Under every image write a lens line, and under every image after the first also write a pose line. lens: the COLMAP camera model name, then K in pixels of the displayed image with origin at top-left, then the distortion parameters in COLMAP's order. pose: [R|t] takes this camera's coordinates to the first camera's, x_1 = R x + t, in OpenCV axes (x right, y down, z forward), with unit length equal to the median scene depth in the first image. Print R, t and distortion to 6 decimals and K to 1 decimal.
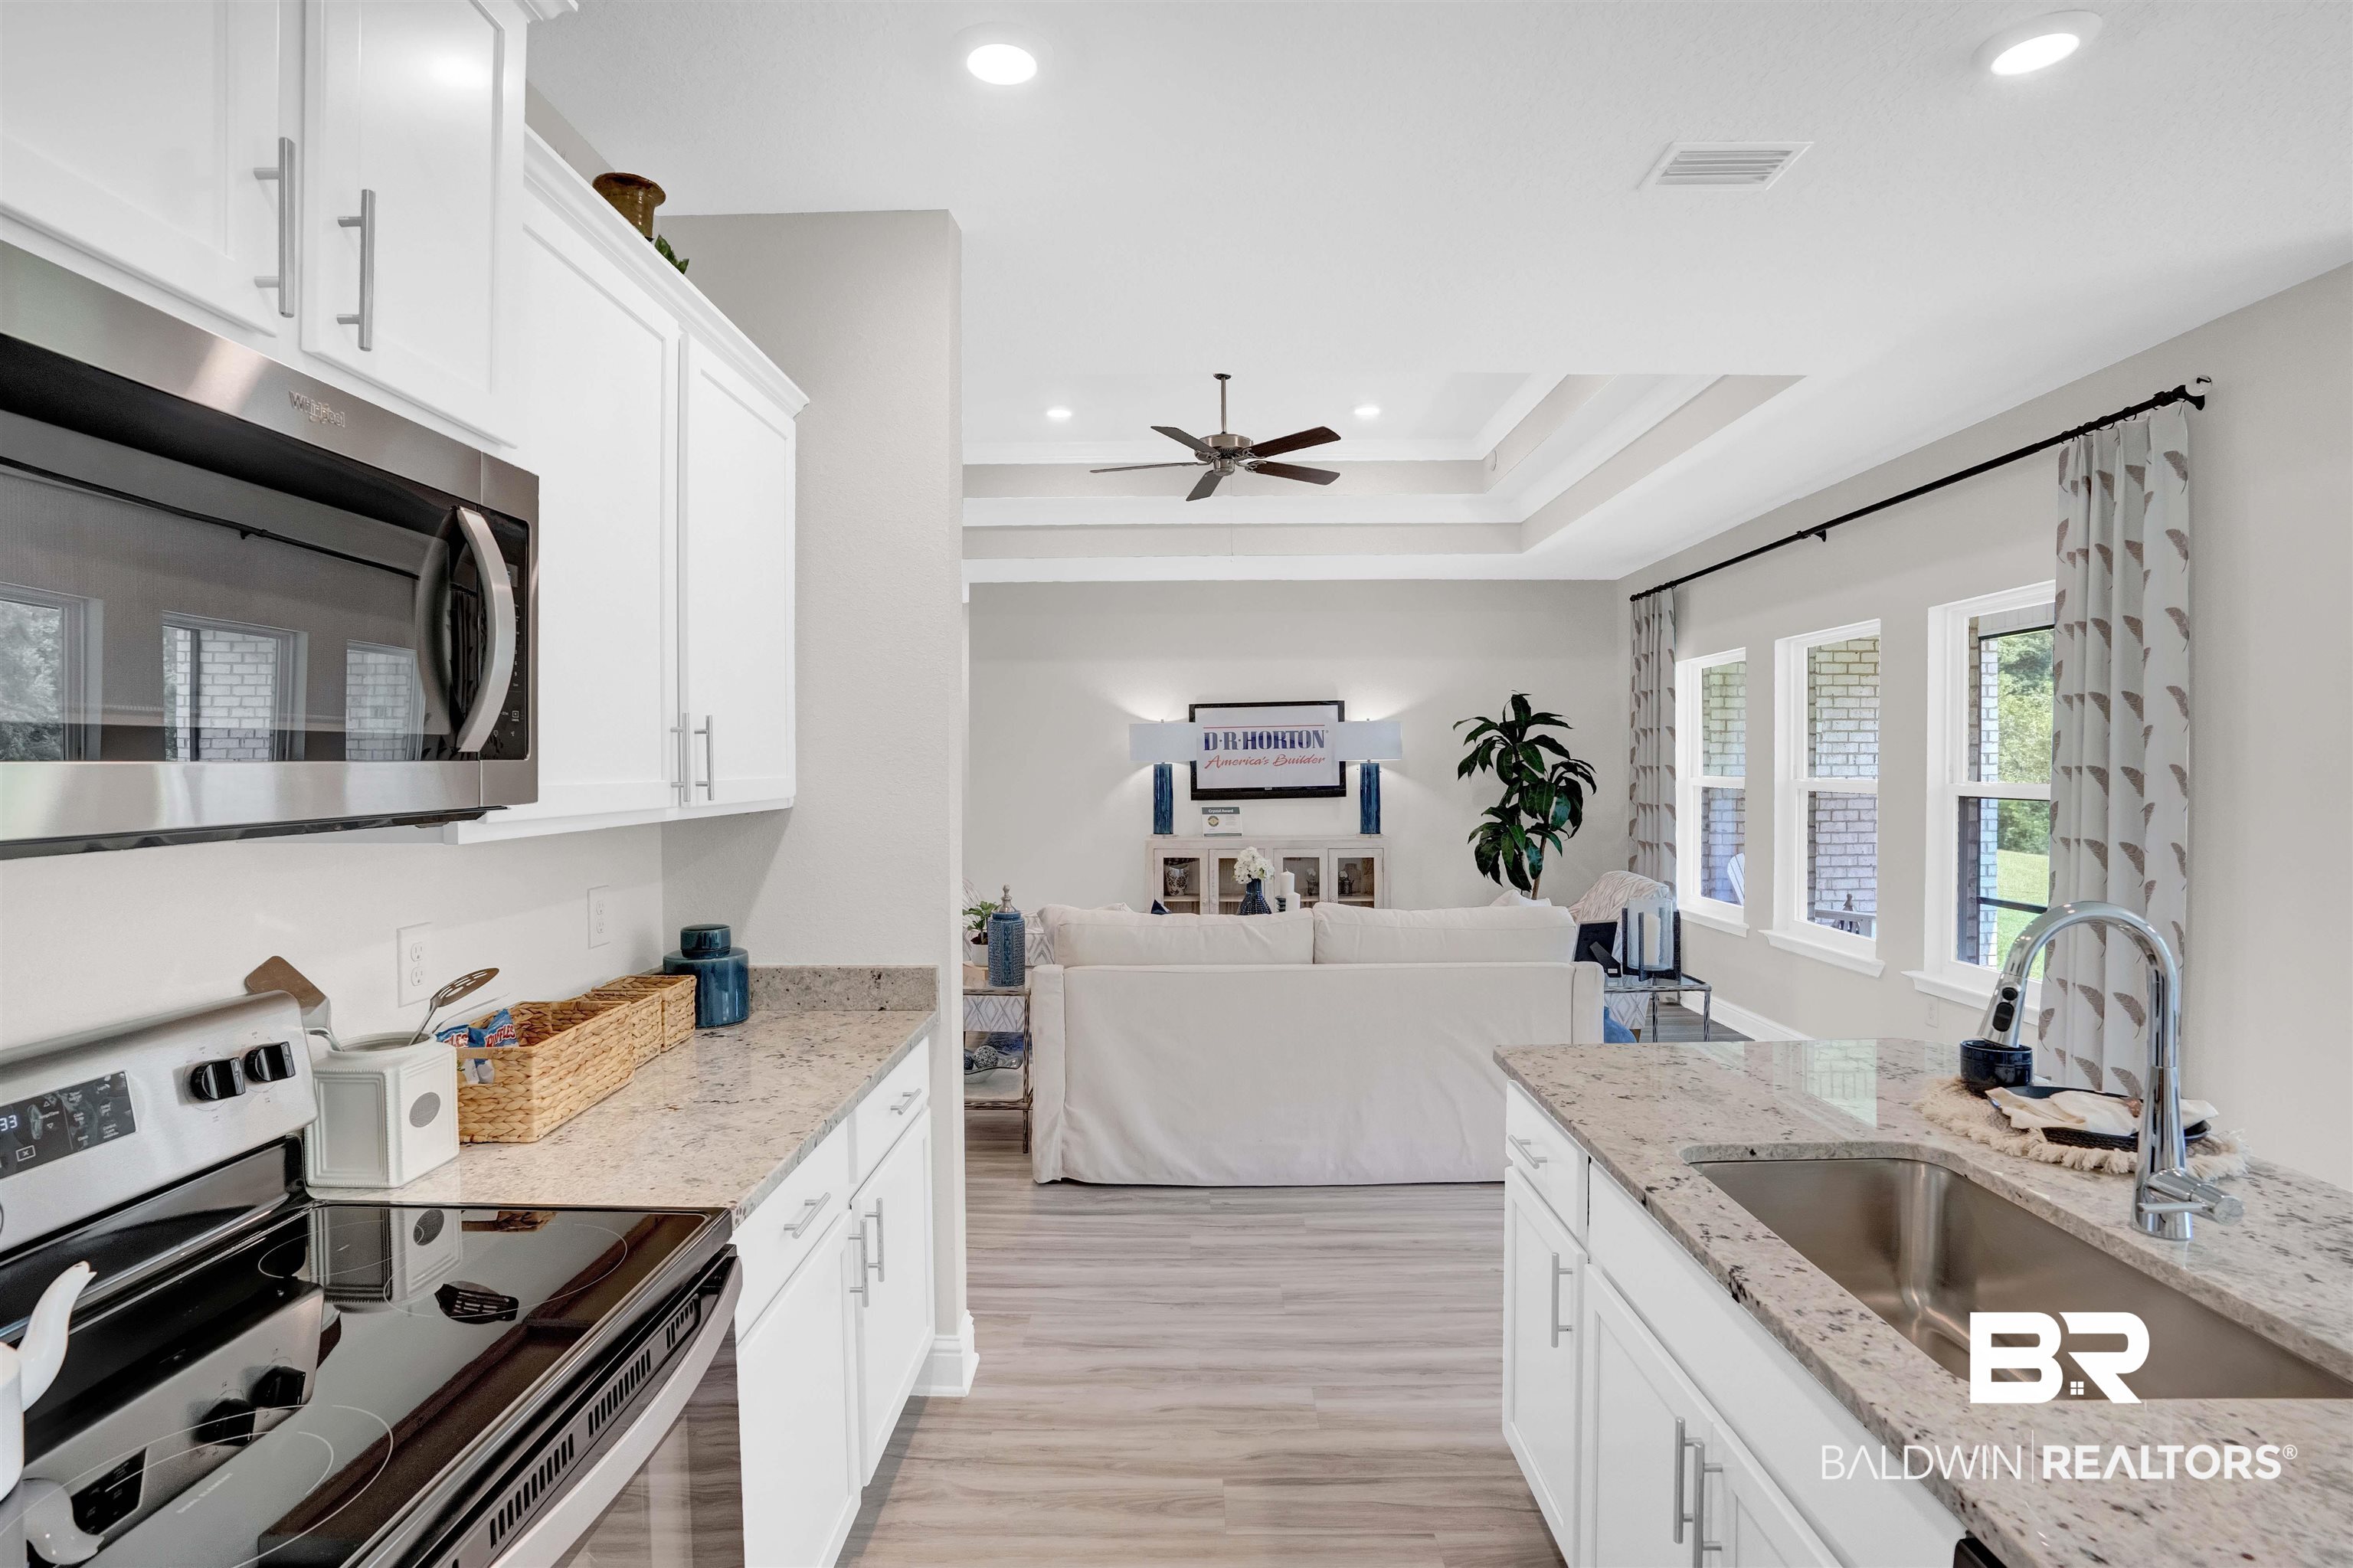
lens RADIAL K [[1123.6, 0, 1227.1], [0, 1123.6, 776.8], [0, 0, 1]] dist [-0.043171, 0.009812]
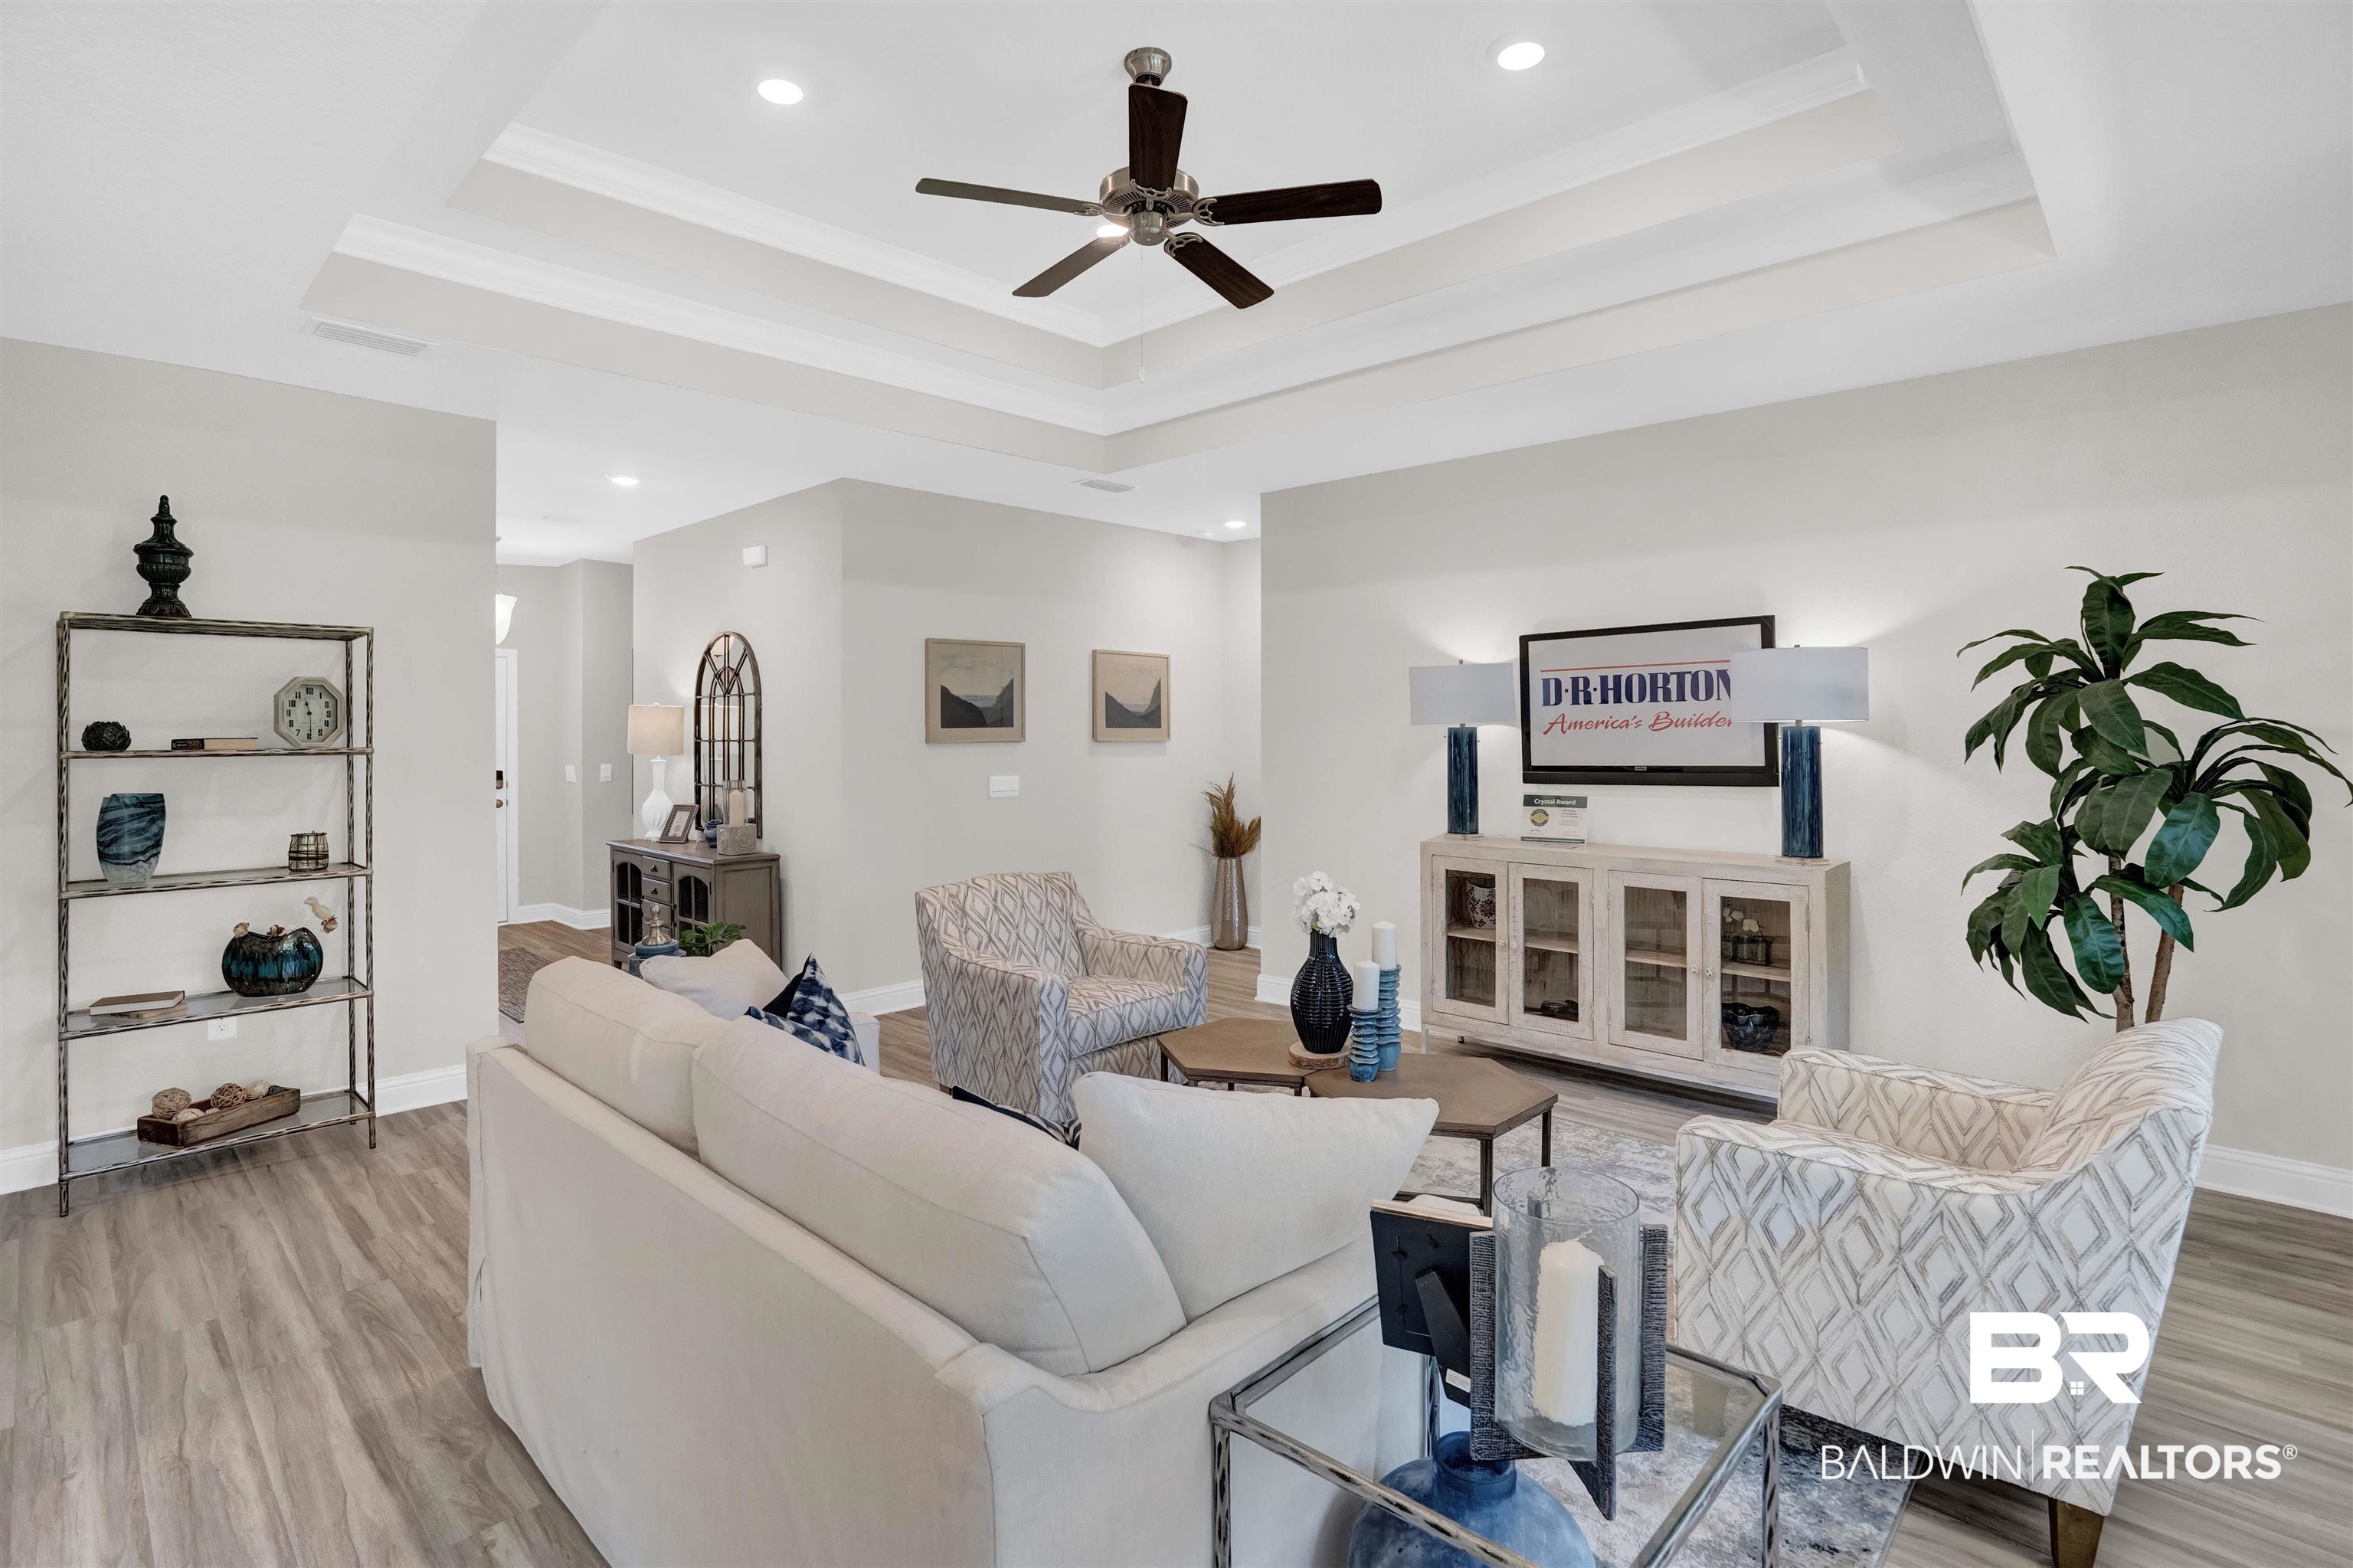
lens RADIAL K [[1123.6, 0, 1200.4], [0, 1123.6, 714.4], [0, 0, 1]] dist [-0.043171, 0.009812]
pose [[0.701685, -0.005913, -0.712462, 0.306459], [-0.000364, 0.999962, -0.008657, -0.013486], [0.712487, 0.006334, 0.701657, 0.419510]]
